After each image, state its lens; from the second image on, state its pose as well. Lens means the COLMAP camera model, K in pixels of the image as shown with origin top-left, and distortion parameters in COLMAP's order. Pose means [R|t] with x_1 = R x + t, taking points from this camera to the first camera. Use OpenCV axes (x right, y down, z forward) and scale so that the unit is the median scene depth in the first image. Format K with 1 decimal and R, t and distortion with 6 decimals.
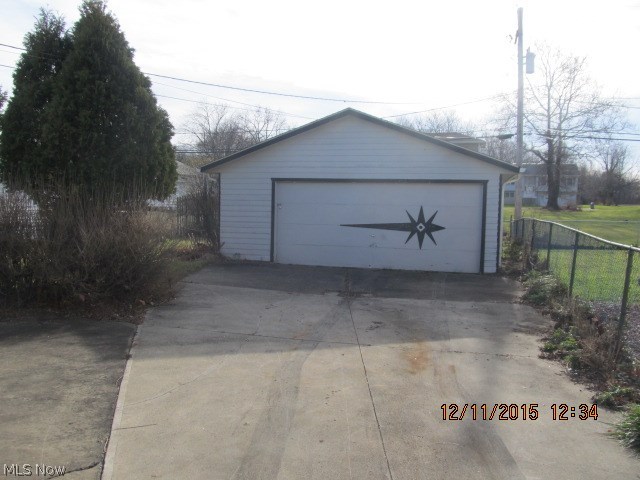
lens RADIAL K [[532.8, 0, 320.0], [0, 532.8, 240.0], [0, 0, 1]] dist [-0.047289, 0.011226]
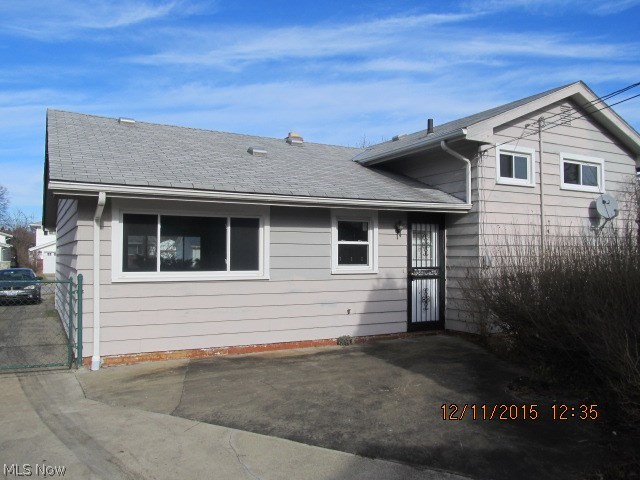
lens RADIAL K [[532.8, 0, 320.0], [0, 532.8, 240.0], [0, 0, 1]] dist [-0.047289, 0.011226]
pose [[-0.738934, -0.038581, -0.672672, 0.289819], [-0.053172, 0.998585, 0.001136, -0.125592], [0.671676, 0.036606, -0.739940, 1.828724]]
